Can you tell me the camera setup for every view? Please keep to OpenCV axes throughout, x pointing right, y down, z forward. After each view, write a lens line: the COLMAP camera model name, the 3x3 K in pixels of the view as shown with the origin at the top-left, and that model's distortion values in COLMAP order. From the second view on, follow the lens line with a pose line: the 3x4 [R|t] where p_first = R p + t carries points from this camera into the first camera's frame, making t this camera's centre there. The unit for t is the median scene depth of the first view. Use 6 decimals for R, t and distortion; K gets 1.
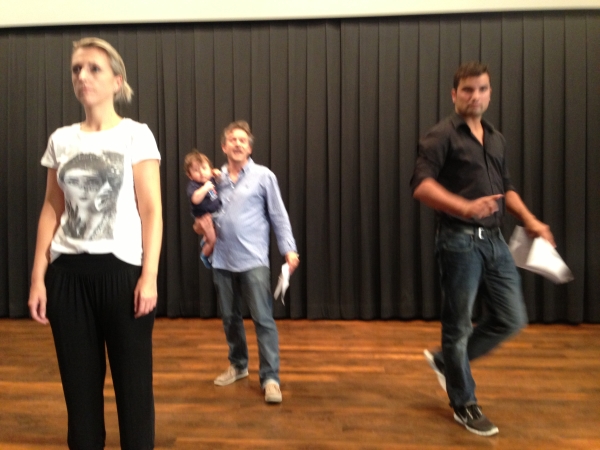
lens RADIAL K [[555.6, 0, 284.4], [0, 555.6, 225.9], [0, 0, 1]] dist [0.005480, 0.000000]
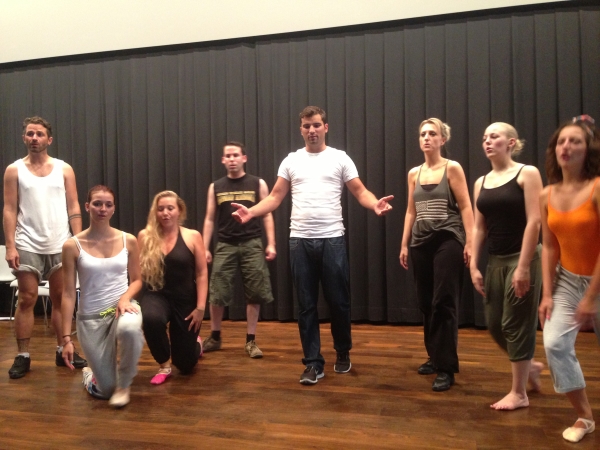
lens RADIAL K [[555.6, 0, 297.9], [0, 555.6, 226.4], [0, 0, 1]] dist [0.005480, 0.000000]
pose [[0.987414, -0.010305, -0.157819, 0.451047], [0.009086, 0.999923, -0.008447, -0.001646], [0.157894, 0.006907, 0.987432, -0.060972]]
